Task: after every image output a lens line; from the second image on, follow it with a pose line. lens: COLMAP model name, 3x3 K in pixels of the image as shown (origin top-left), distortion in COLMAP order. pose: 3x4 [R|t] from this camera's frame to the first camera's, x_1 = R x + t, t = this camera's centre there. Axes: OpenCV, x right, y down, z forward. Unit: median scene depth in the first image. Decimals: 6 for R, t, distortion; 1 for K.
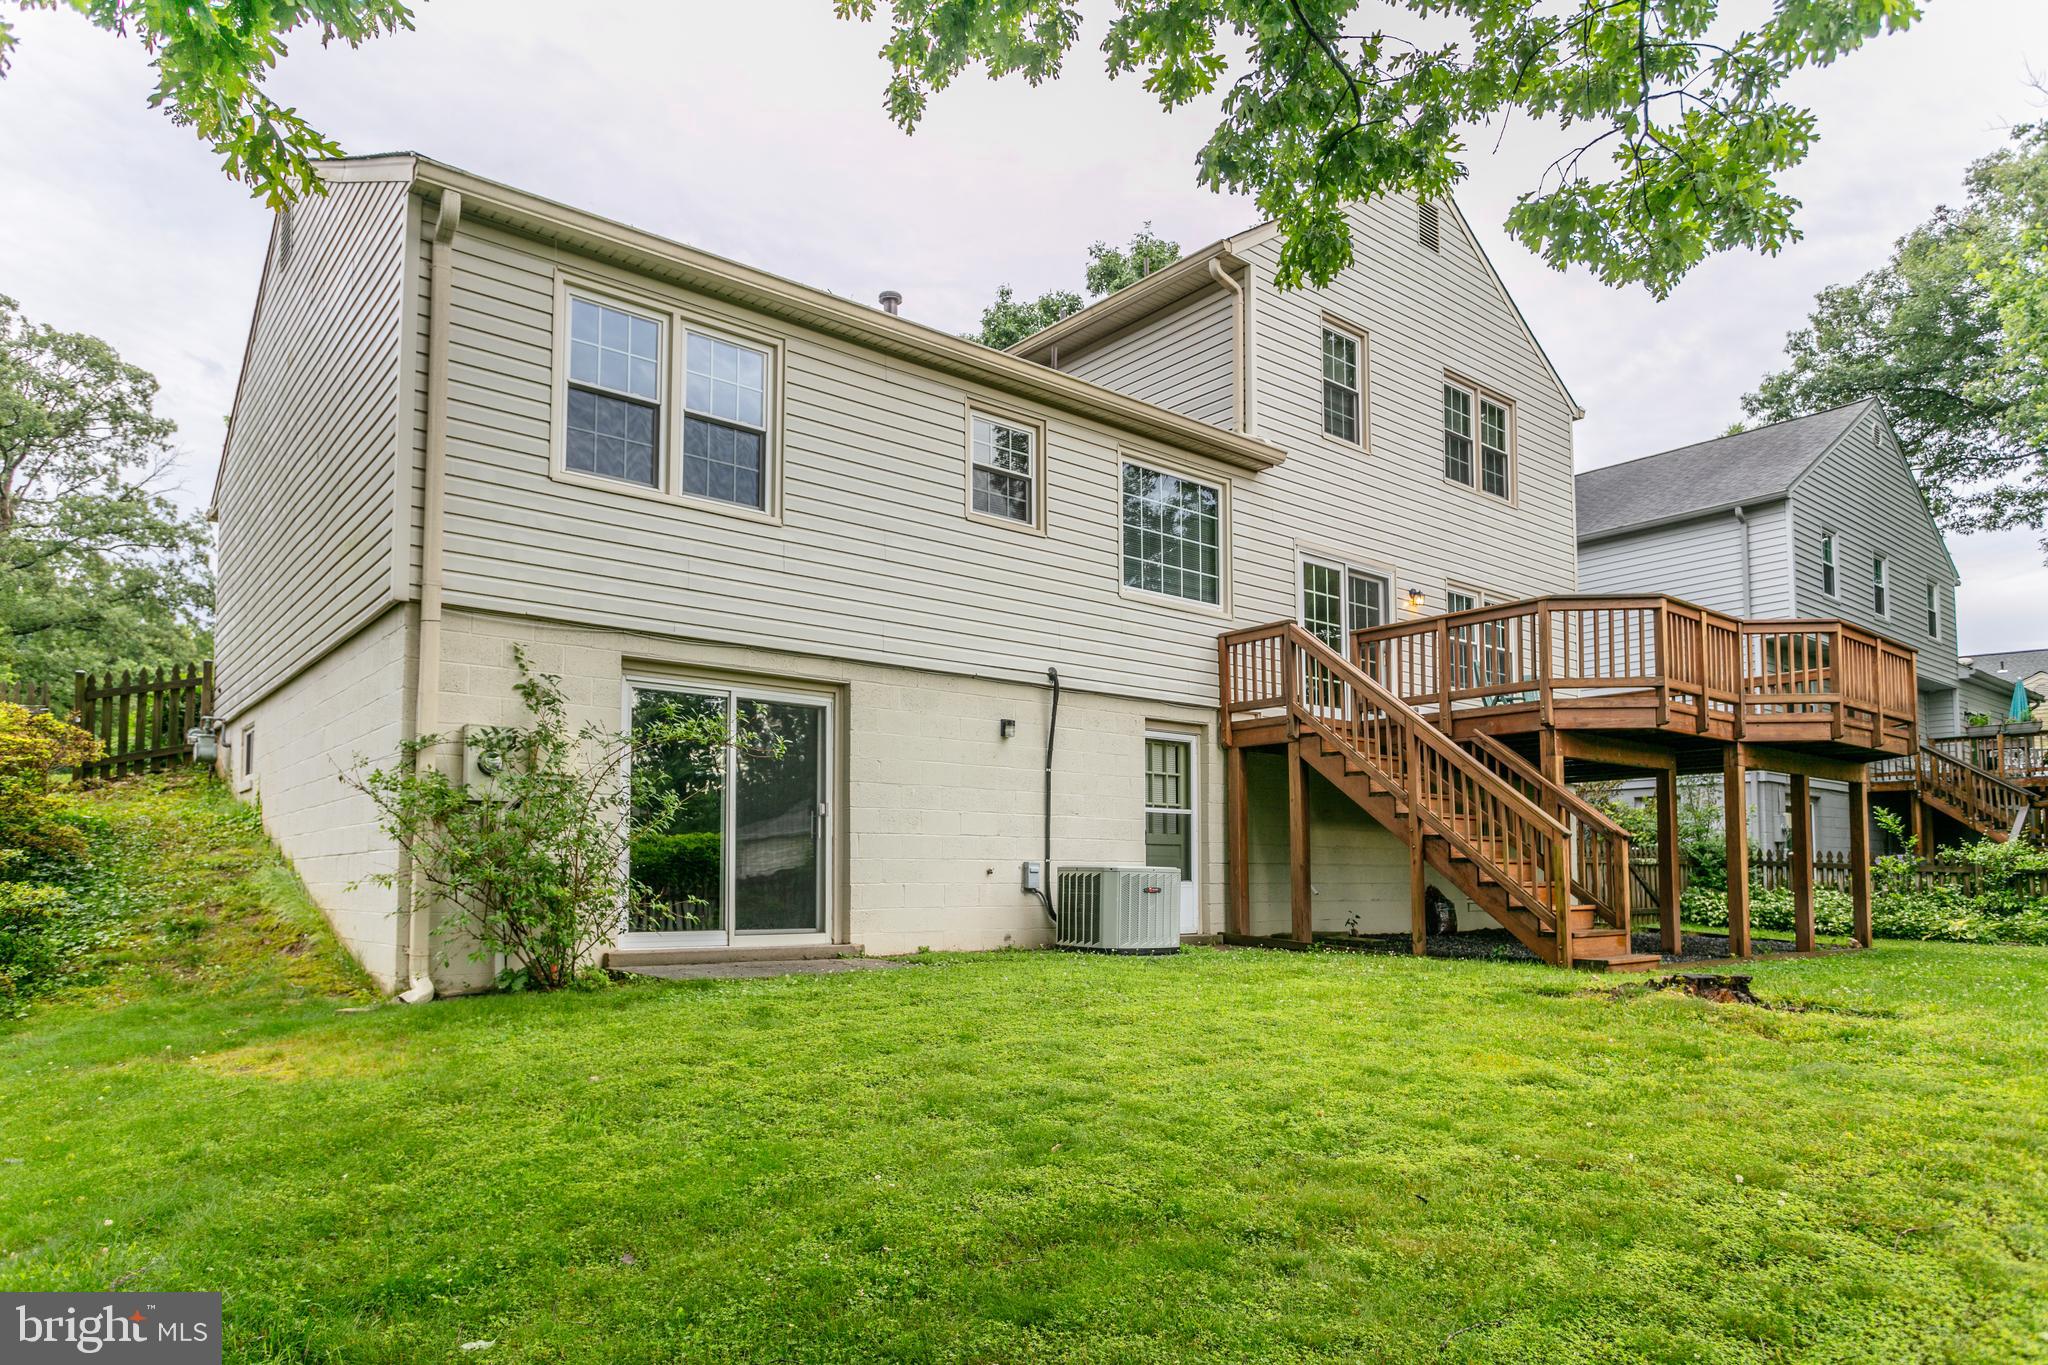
lens RADIAL K [[1259.0, 0, 1018.1], [0, 1259.0, 805.1], [0, 0, 1]] dist [0.002066, 0.000973]
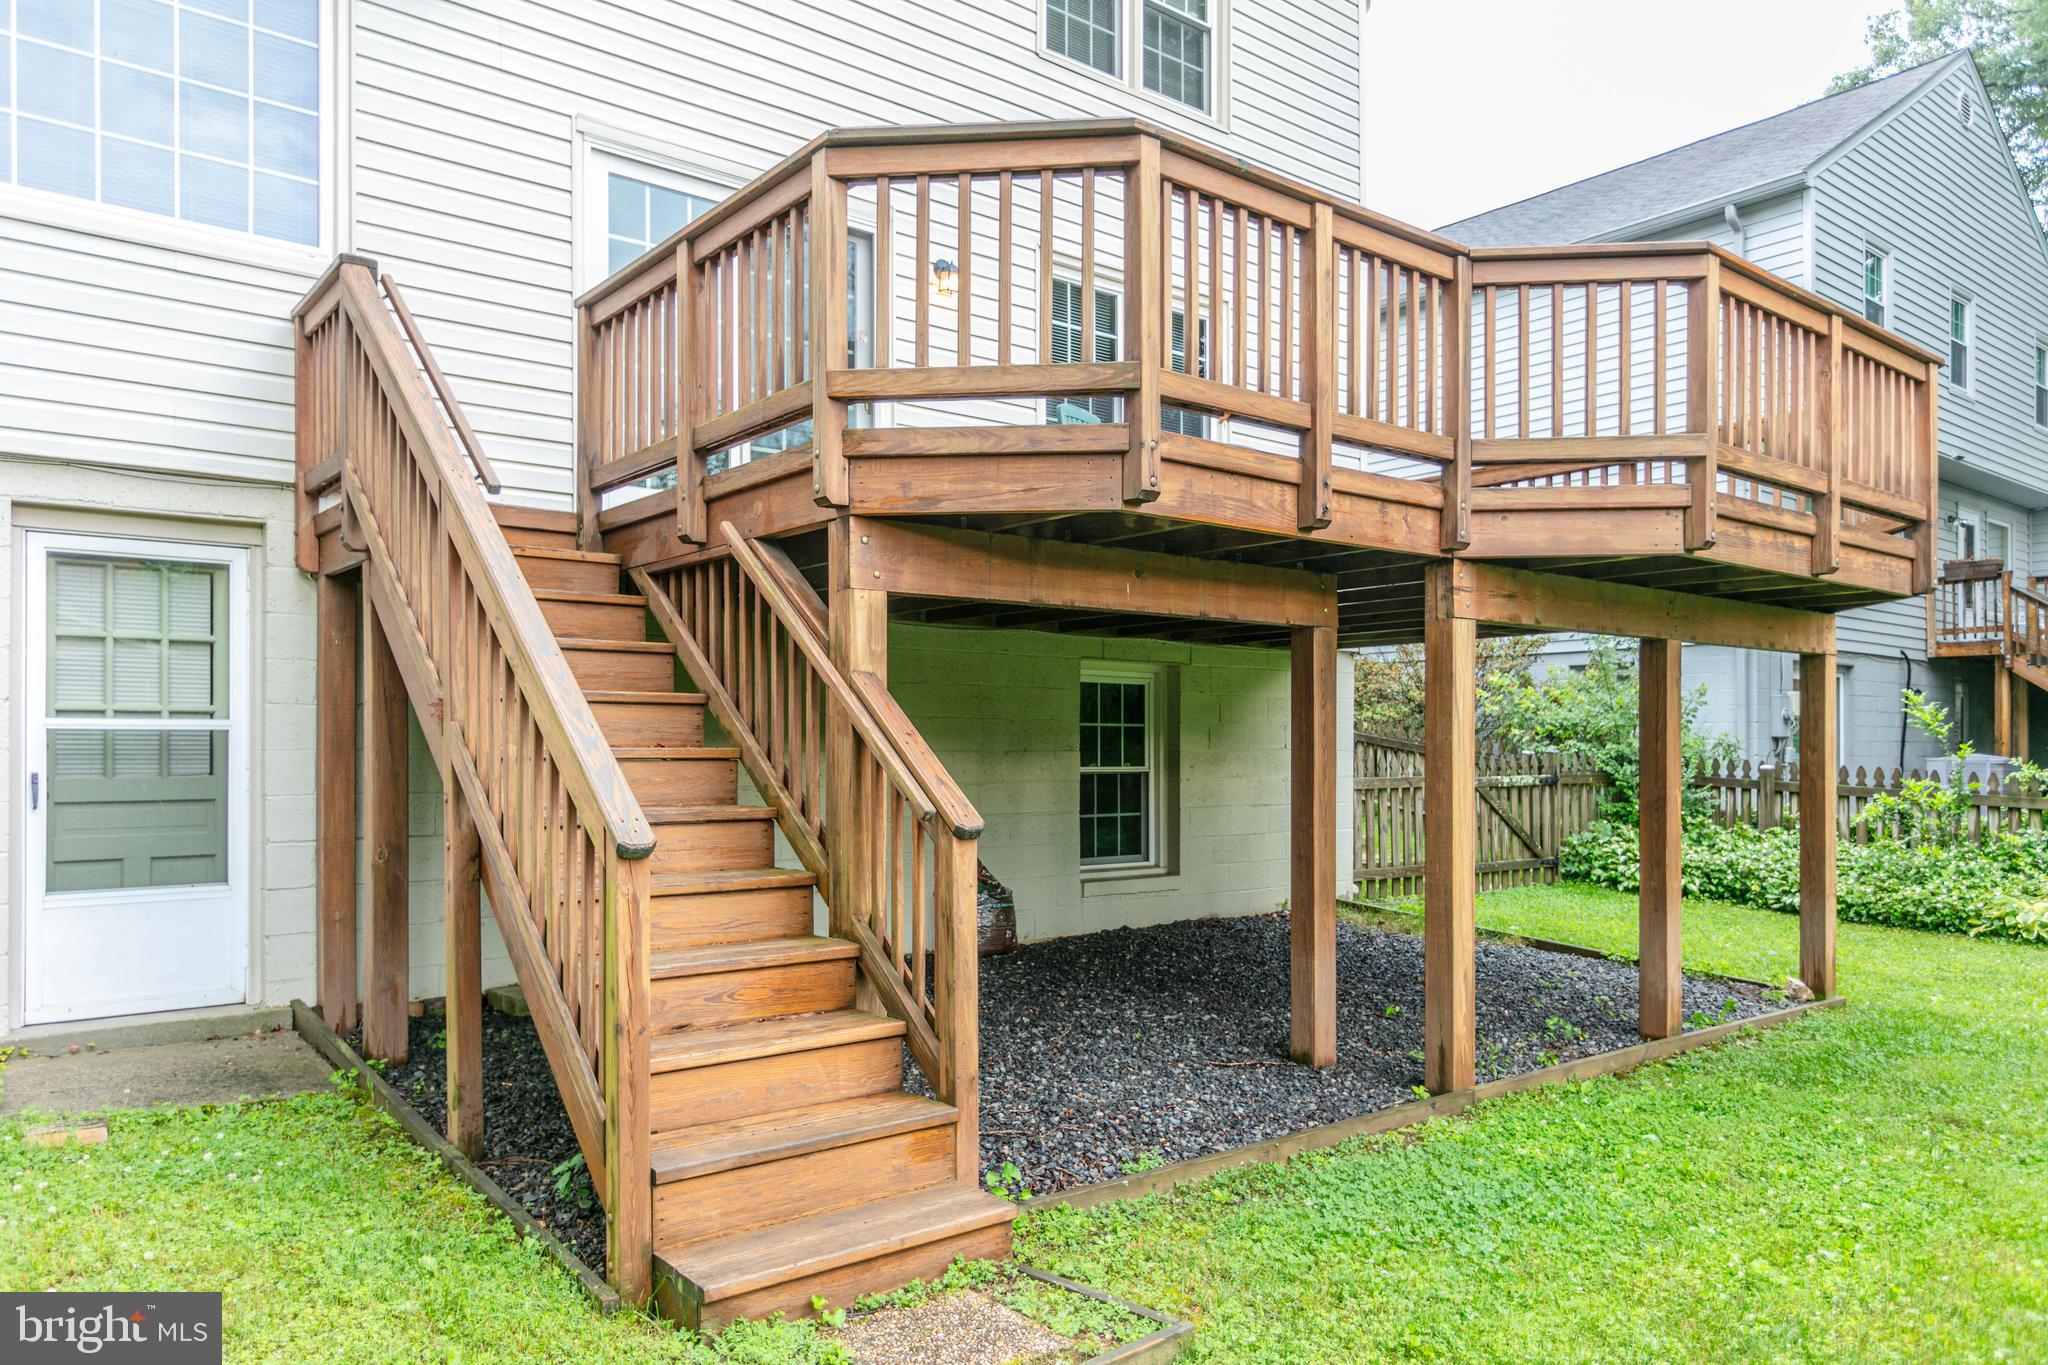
lens RADIAL K [[1466.6, 0, 957.4], [0, 1466.6, 742.0], [0, 0, 1]] dist [-0.000102, 0.005149]
pose [[0.999888, 0.001734, -0.014883, 0.394018], [-0.000931, 0.998549, 0.053841, -0.015901], [0.014955, -0.053821, 0.998439, 0.495305]]
